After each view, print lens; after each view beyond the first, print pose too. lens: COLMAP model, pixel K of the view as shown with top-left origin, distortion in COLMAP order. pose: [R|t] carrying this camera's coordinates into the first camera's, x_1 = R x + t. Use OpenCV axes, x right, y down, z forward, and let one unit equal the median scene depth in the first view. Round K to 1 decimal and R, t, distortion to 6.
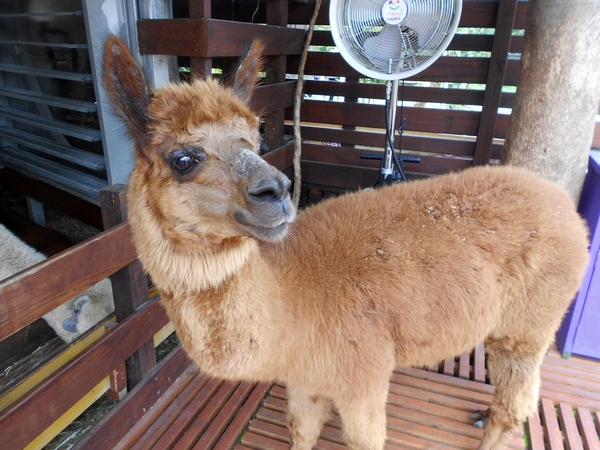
lens RADIAL K [[467.1, 0, 304.3], [0, 467.1, 228.6], [0, 0, 1]] dist [-0.004377, 0.007299]
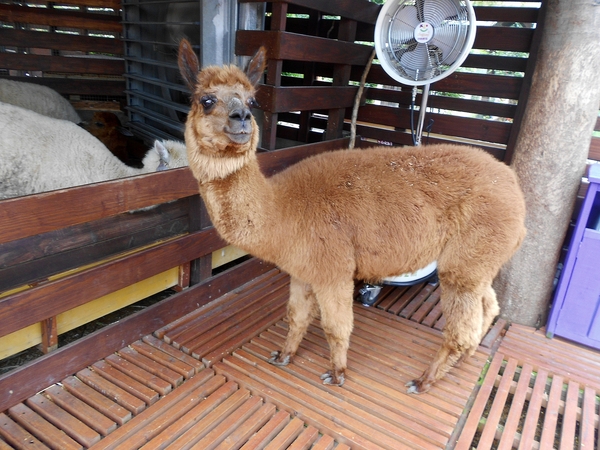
lens RADIAL K [[467.1, 0, 300.9], [0, 467.1, 228.4], [0, 0, 1]] dist [-0.004377, 0.007299]
pose [[0.969605, 0.133724, -0.204898, 0.199299], [-0.141987, 0.989524, -0.026101, 0.149425], [0.199261, 0.054401, 0.978435, -0.296686]]
